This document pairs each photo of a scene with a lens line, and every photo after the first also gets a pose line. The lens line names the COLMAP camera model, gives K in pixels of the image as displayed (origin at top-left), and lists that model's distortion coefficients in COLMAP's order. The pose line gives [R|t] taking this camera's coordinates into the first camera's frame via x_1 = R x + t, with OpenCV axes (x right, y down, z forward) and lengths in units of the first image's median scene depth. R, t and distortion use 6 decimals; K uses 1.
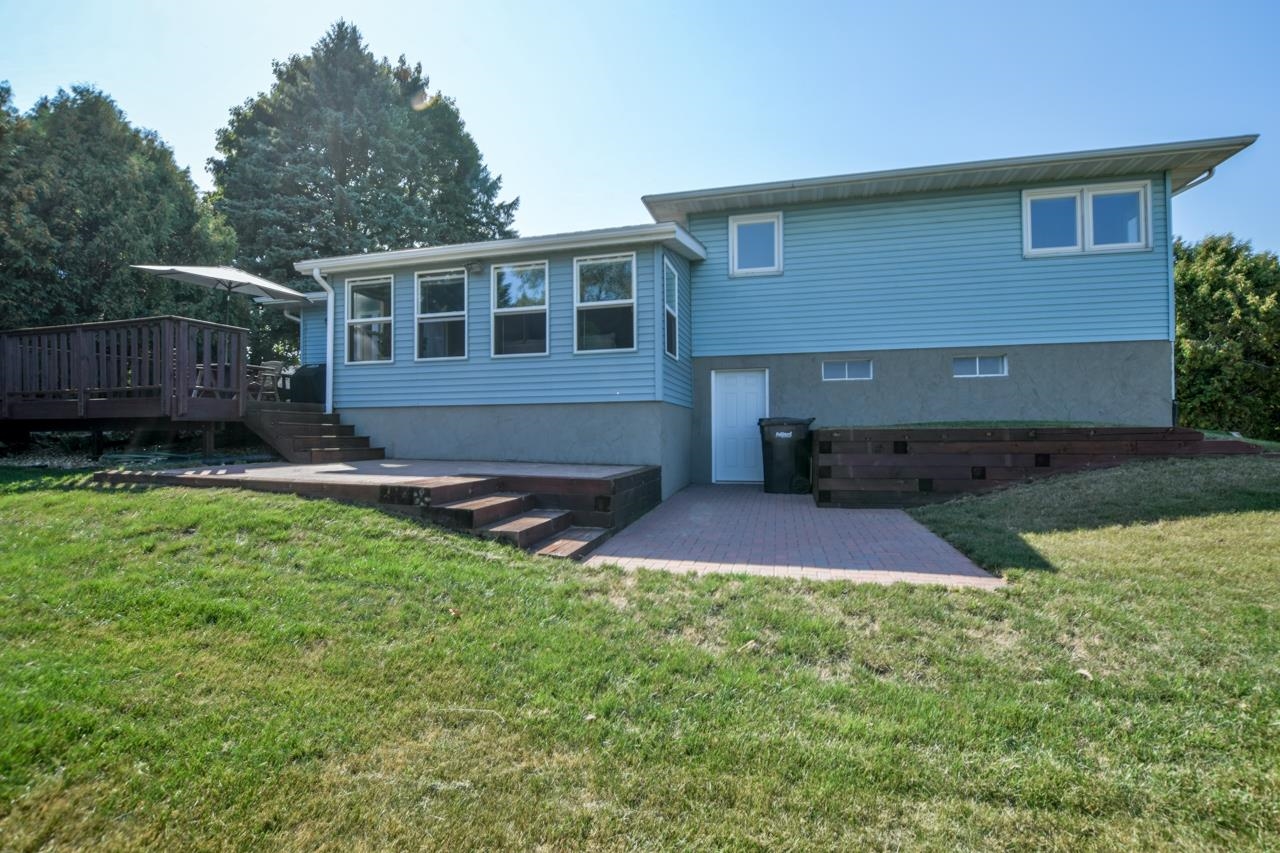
lens RADIAL K [[581.2, 0, 640.0], [0, 581.2, 426.5], [0, 0, 1]] dist [-0.032698, 0.004342]
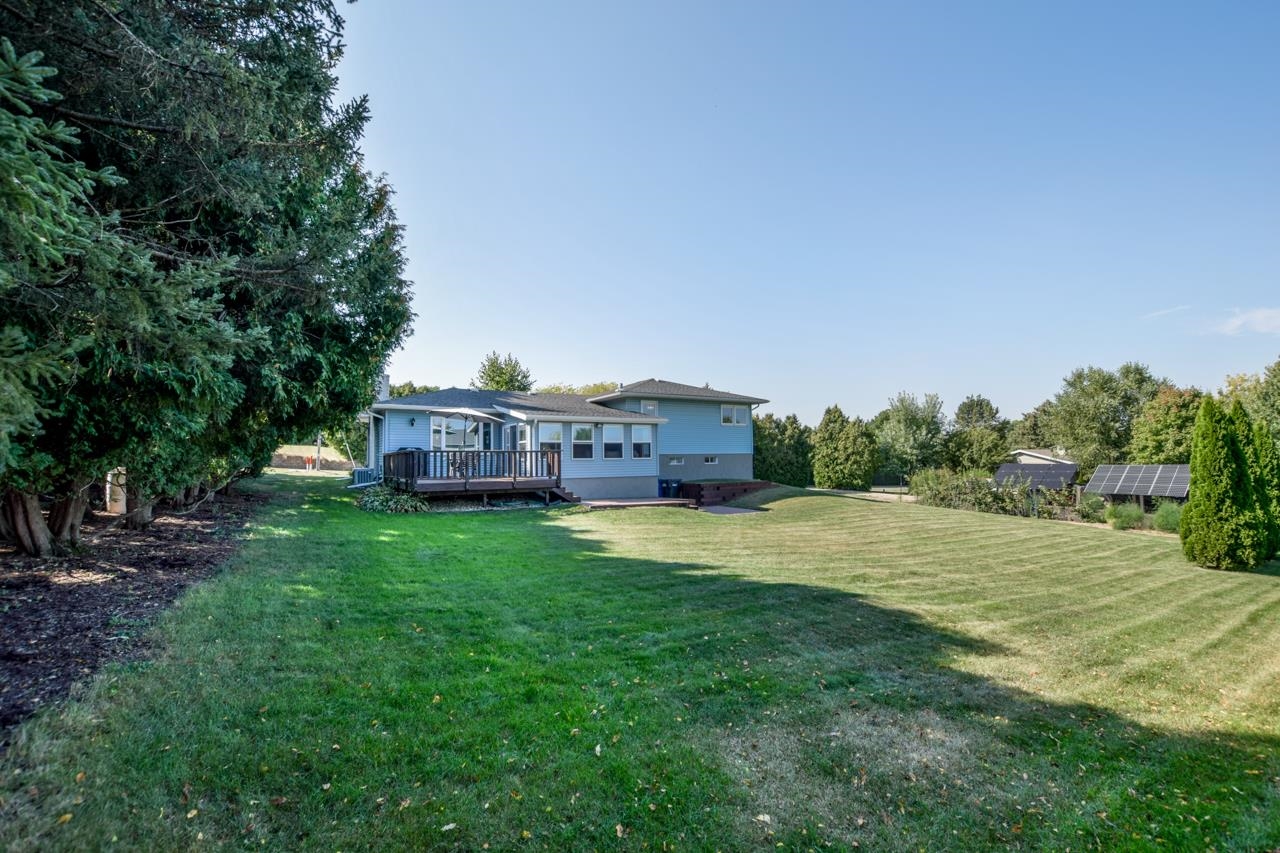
lens RADIAL K [[581.2, 0, 640.0], [0, 581.2, 426.5], [0, 0, 1]] dist [-0.032698, 0.004342]
pose [[0.703899, 0.038428, 0.709259, -1.883707], [0.003938, 0.998309, -0.057997, -0.106273], [-0.710289, 0.043618, 0.702558, -0.920432]]
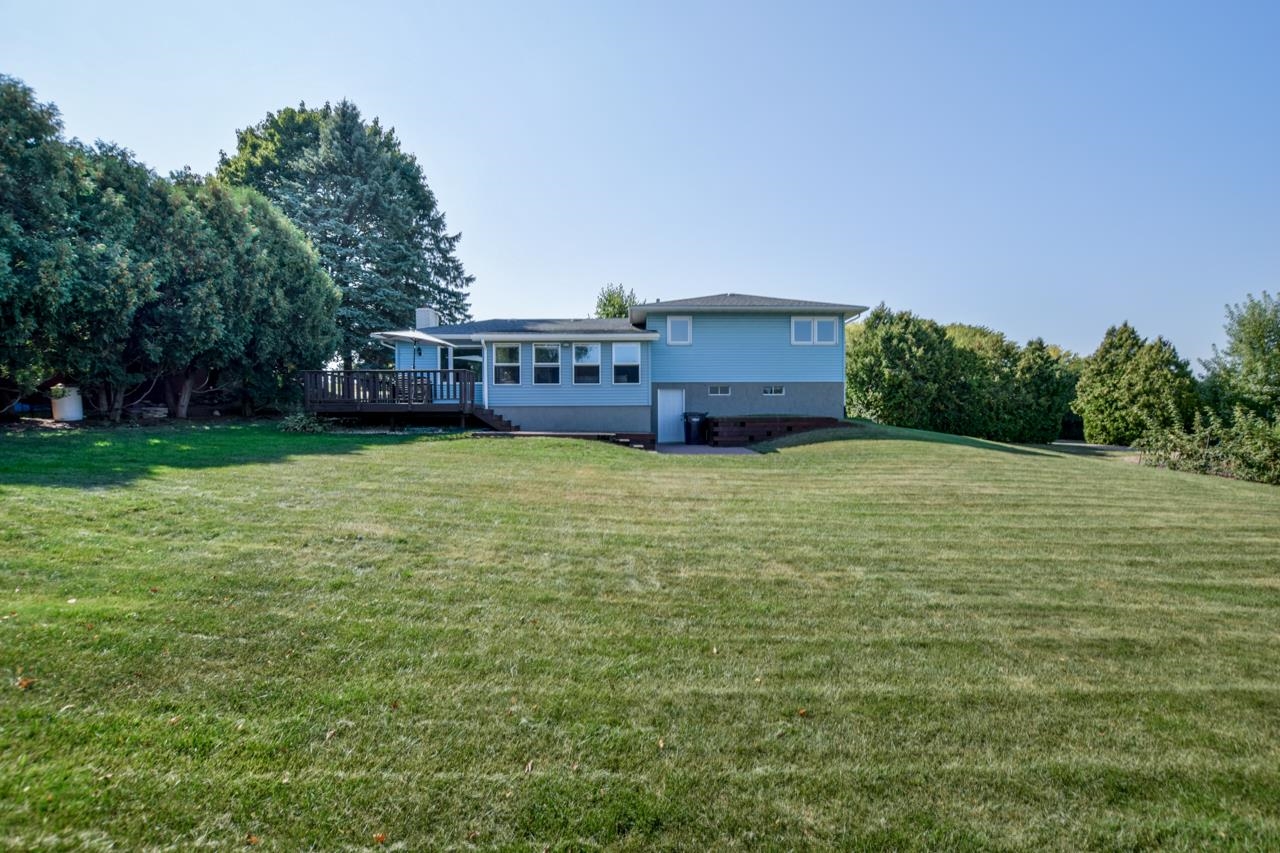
lens RADIAL K [[581.2, 0, 640.0], [0, 581.2, 426.5], [0, 0, 1]] dist [-0.032698, 0.004342]
pose [[0.965943, -0.001085, 0.258752, -0.546202], [-0.004915, 0.999734, 0.022539, -0.009372], [-0.258707, -0.023043, 0.965681, -1.144877]]
